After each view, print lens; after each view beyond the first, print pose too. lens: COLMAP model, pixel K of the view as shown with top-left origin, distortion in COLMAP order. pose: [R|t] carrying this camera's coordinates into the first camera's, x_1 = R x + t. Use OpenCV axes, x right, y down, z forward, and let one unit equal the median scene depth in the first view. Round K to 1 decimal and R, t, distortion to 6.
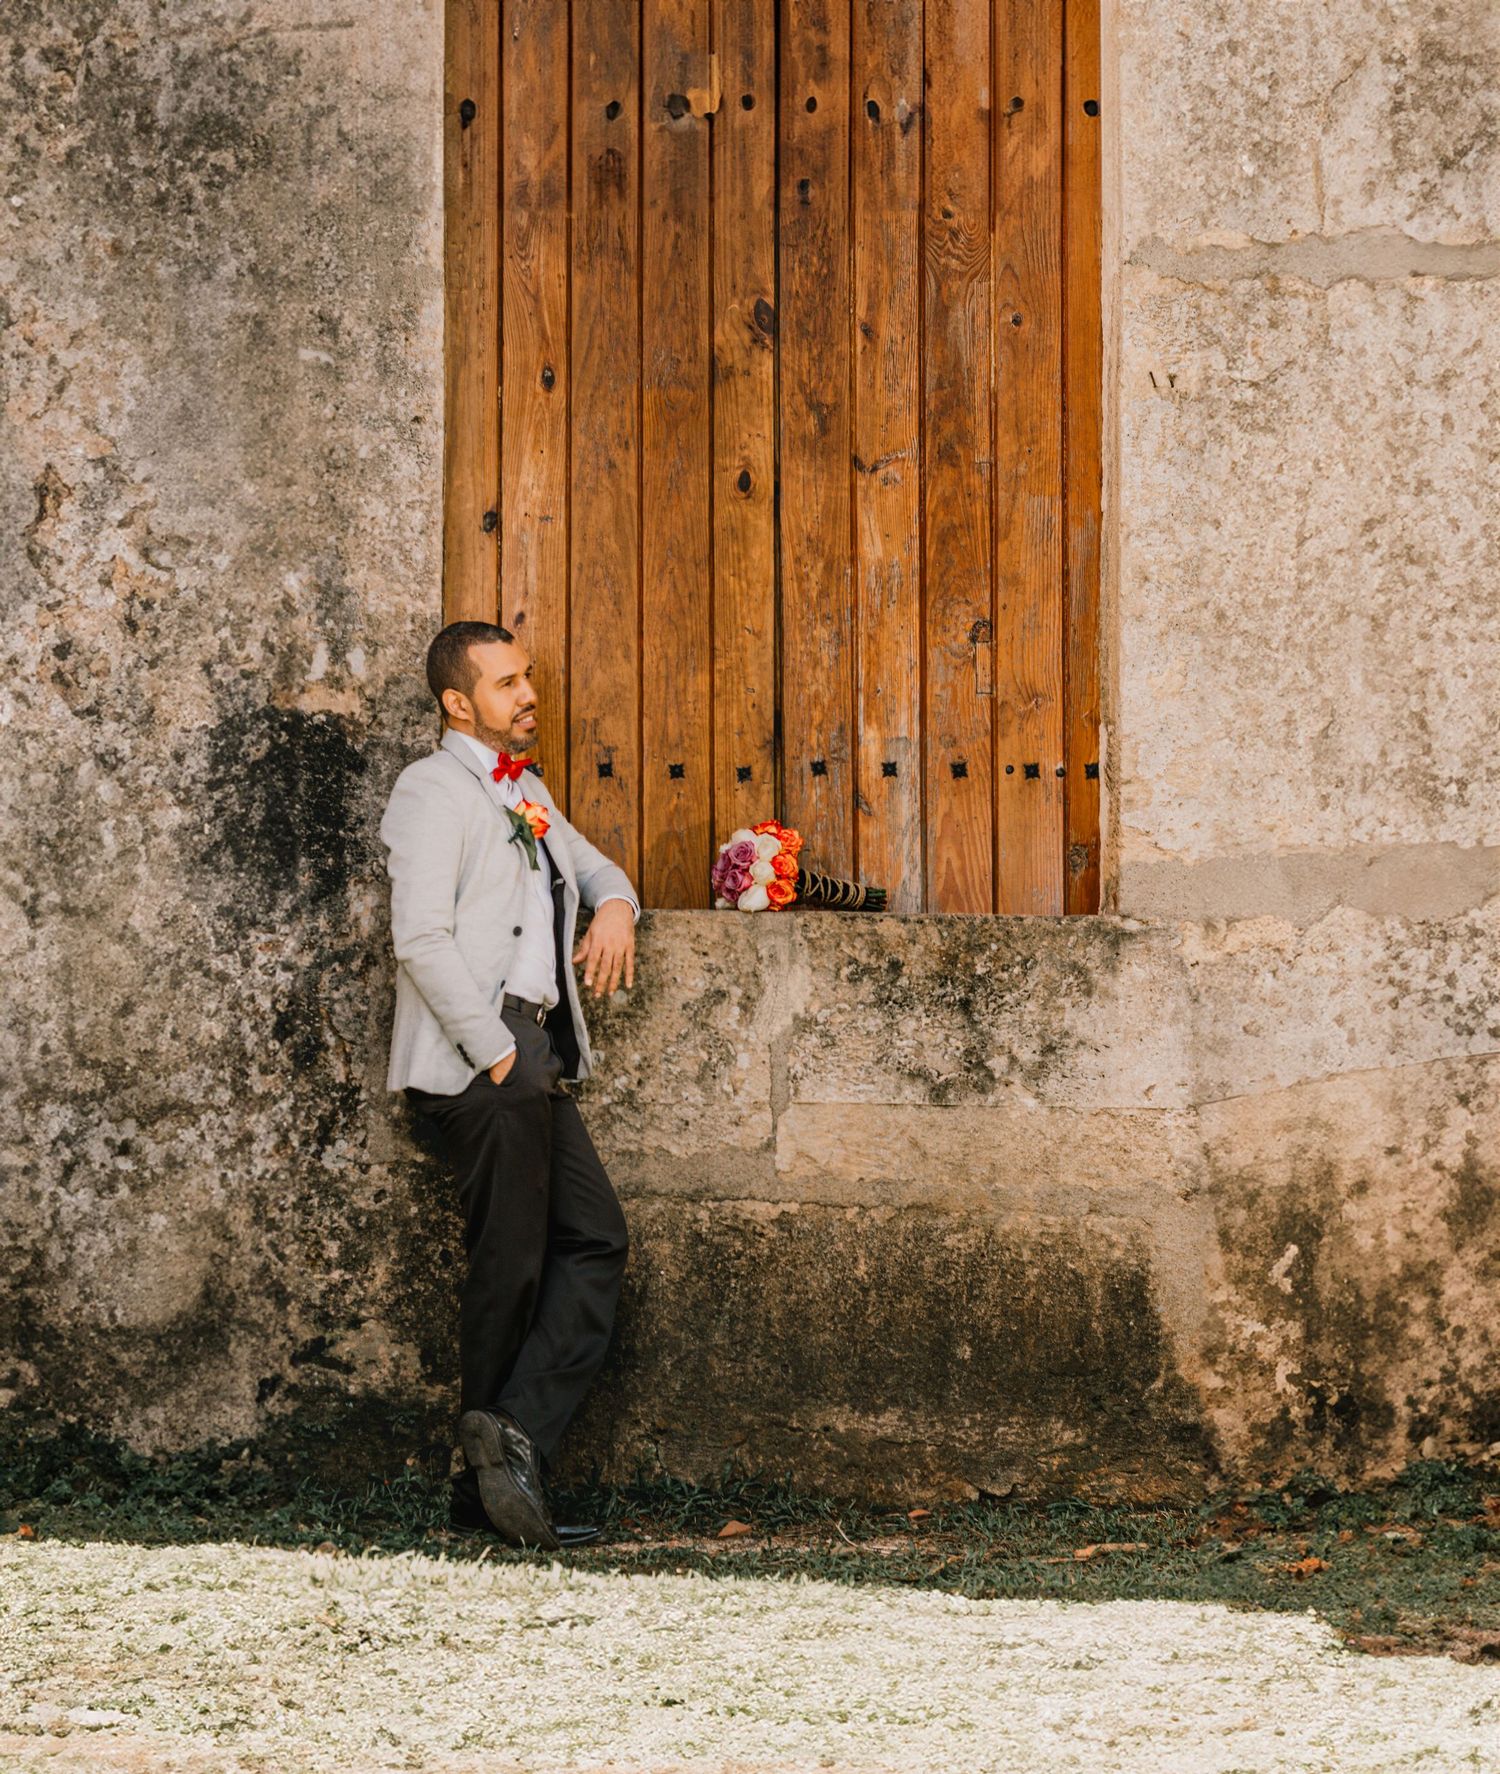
lens RADIAL K [[4027.8, 0, 752.3], [0, 4027.8, 888.7], [0, 0, 1]] dist [0.042385, 0.000000]
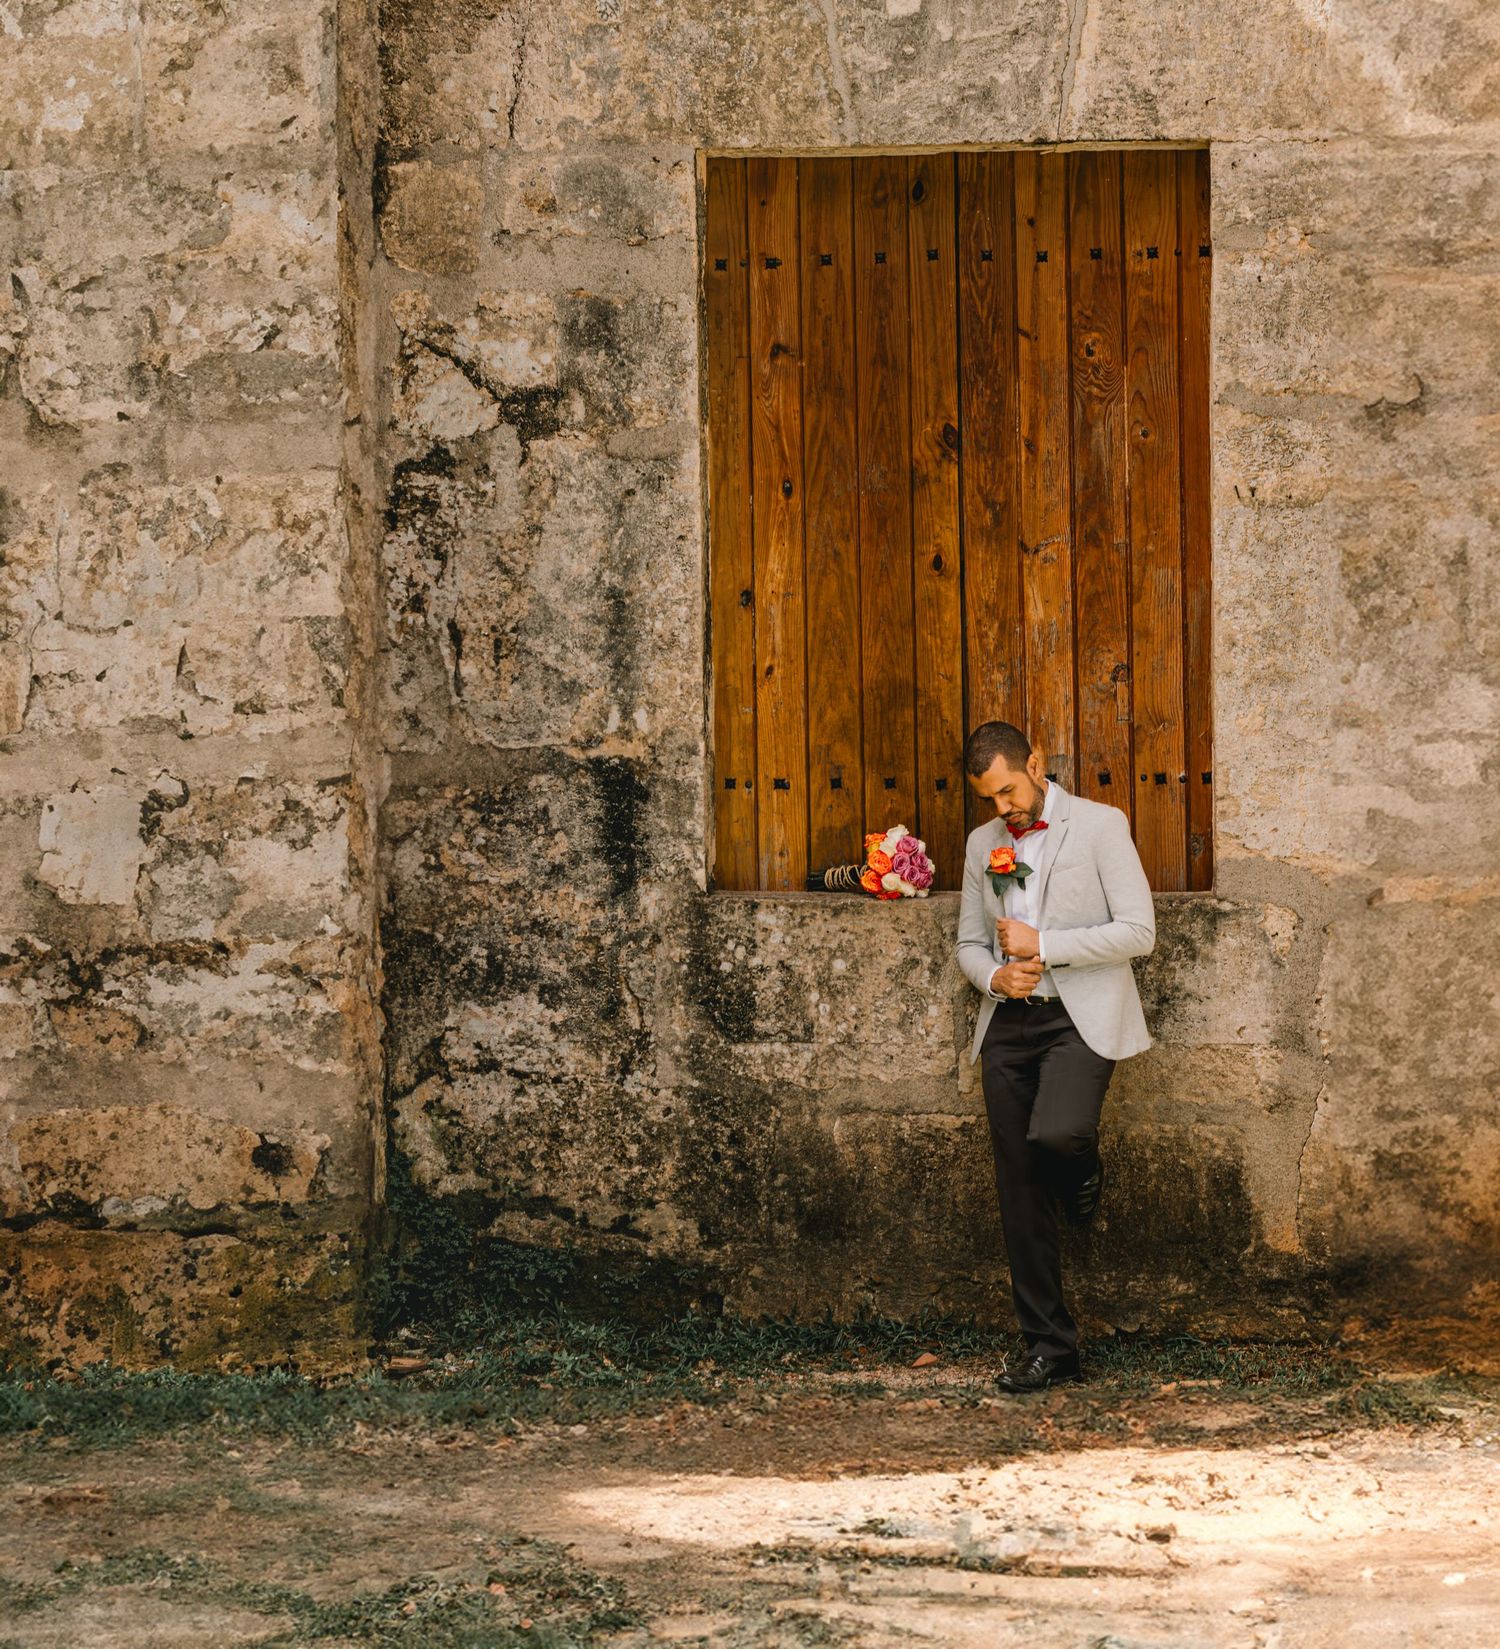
lens RADIAL K [[3904.4, 0, 748.8], [0, 3904.4, 823.3], [0, 0, 1]] dist [0.056451, 0.000000]
pose [[0.990786, -0.010375, -0.135036, 0.112687], [0.020778, 0.996902, 0.075856, -0.118850], [0.133831, -0.077963, 0.987933, -0.286043]]
